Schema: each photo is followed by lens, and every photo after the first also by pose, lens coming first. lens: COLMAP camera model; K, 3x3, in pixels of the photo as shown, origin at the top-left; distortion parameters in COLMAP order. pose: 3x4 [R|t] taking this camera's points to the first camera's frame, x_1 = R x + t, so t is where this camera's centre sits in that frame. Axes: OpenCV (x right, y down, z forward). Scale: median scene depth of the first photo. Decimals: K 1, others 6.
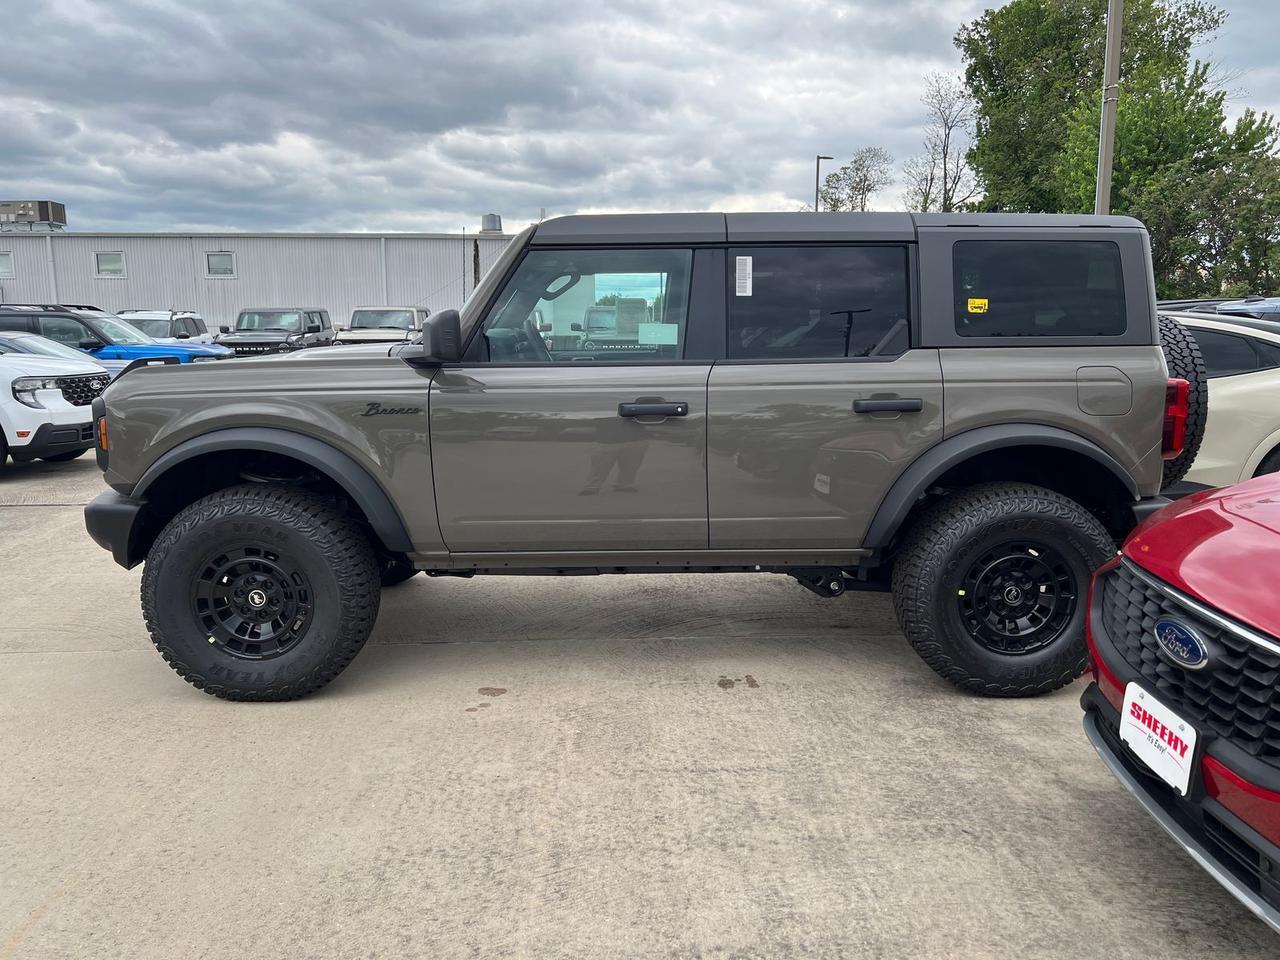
lens RADIAL K [[957.8, 0, 632.6], [0, 957.8, 483.5], [0, 0, 1]] dist [0.042505, -0.059608]
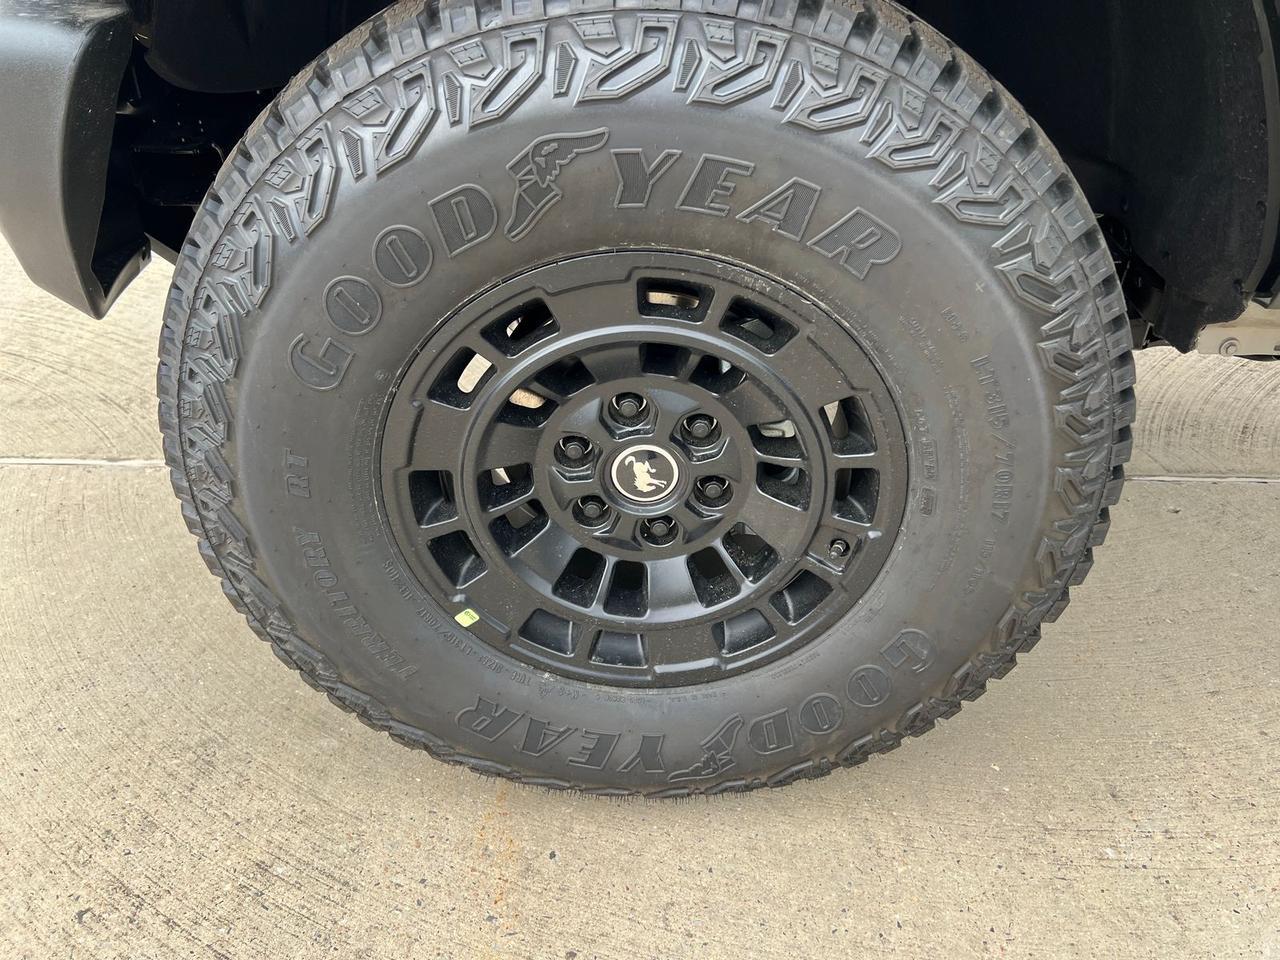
lens RADIAL K [[957.8, 0, 632.6], [0, 957.8, 483.5], [0, 0, 1]] dist [0.042505, -0.059608]
pose [[0.997656, 0.068134, -0.006348, -0.388287], [-0.060162, 0.917544, 0.393057, 0.025708], [0.032605, -0.391754, 0.919492, 0.769291]]
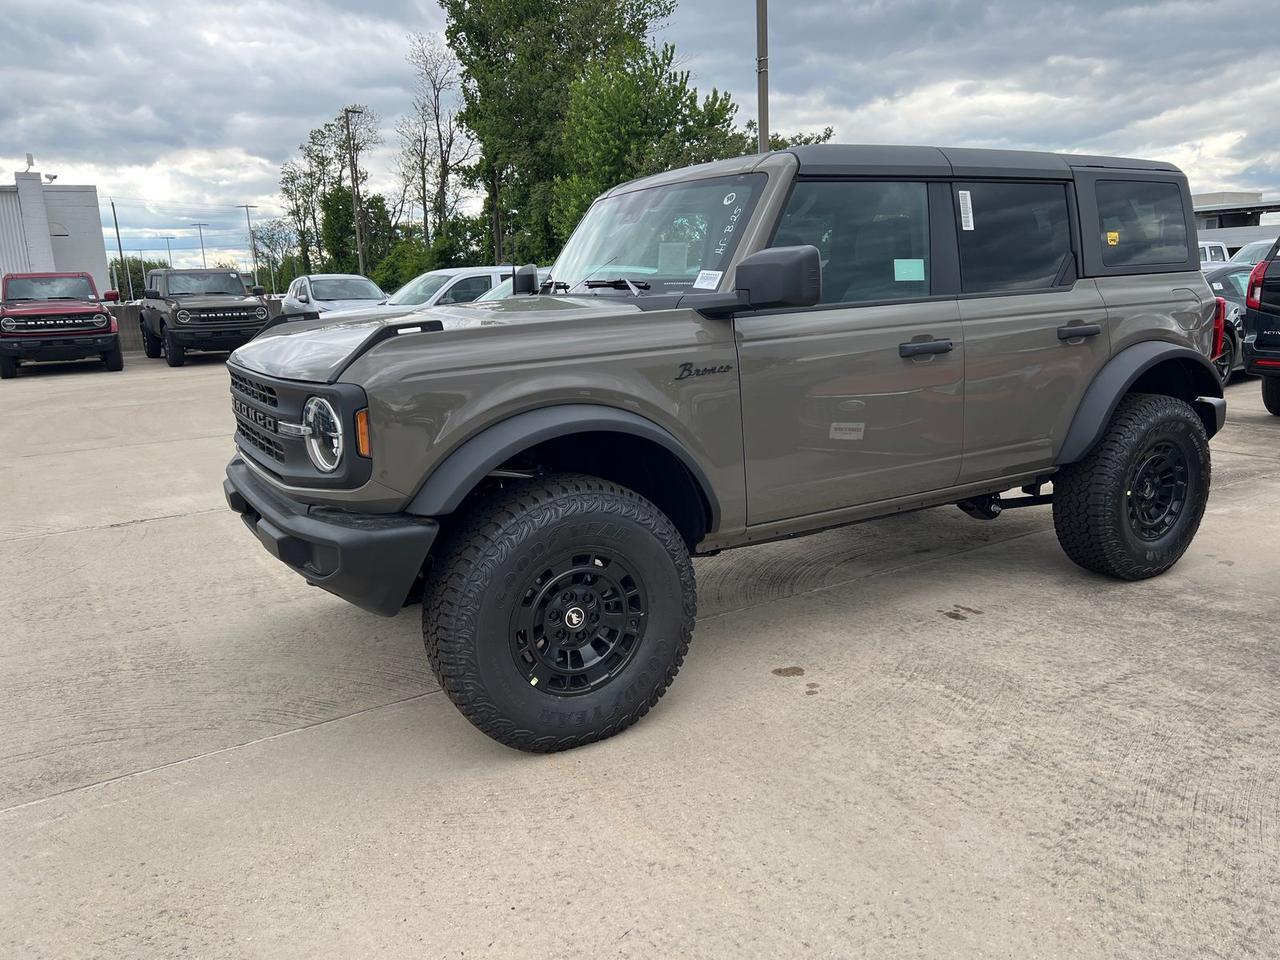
lens RADIAL K [[957.8, 0, 632.6], [0, 957.8, 483.5], [0, 0, 1]] dist [0.042505, -0.059608]
pose [[0.870535, -0.127963, 0.475178, -0.705202], [0.110415, 0.991771, 0.064795, -0.036404], [-0.479559, -0.003939, 0.877501, 0.280753]]
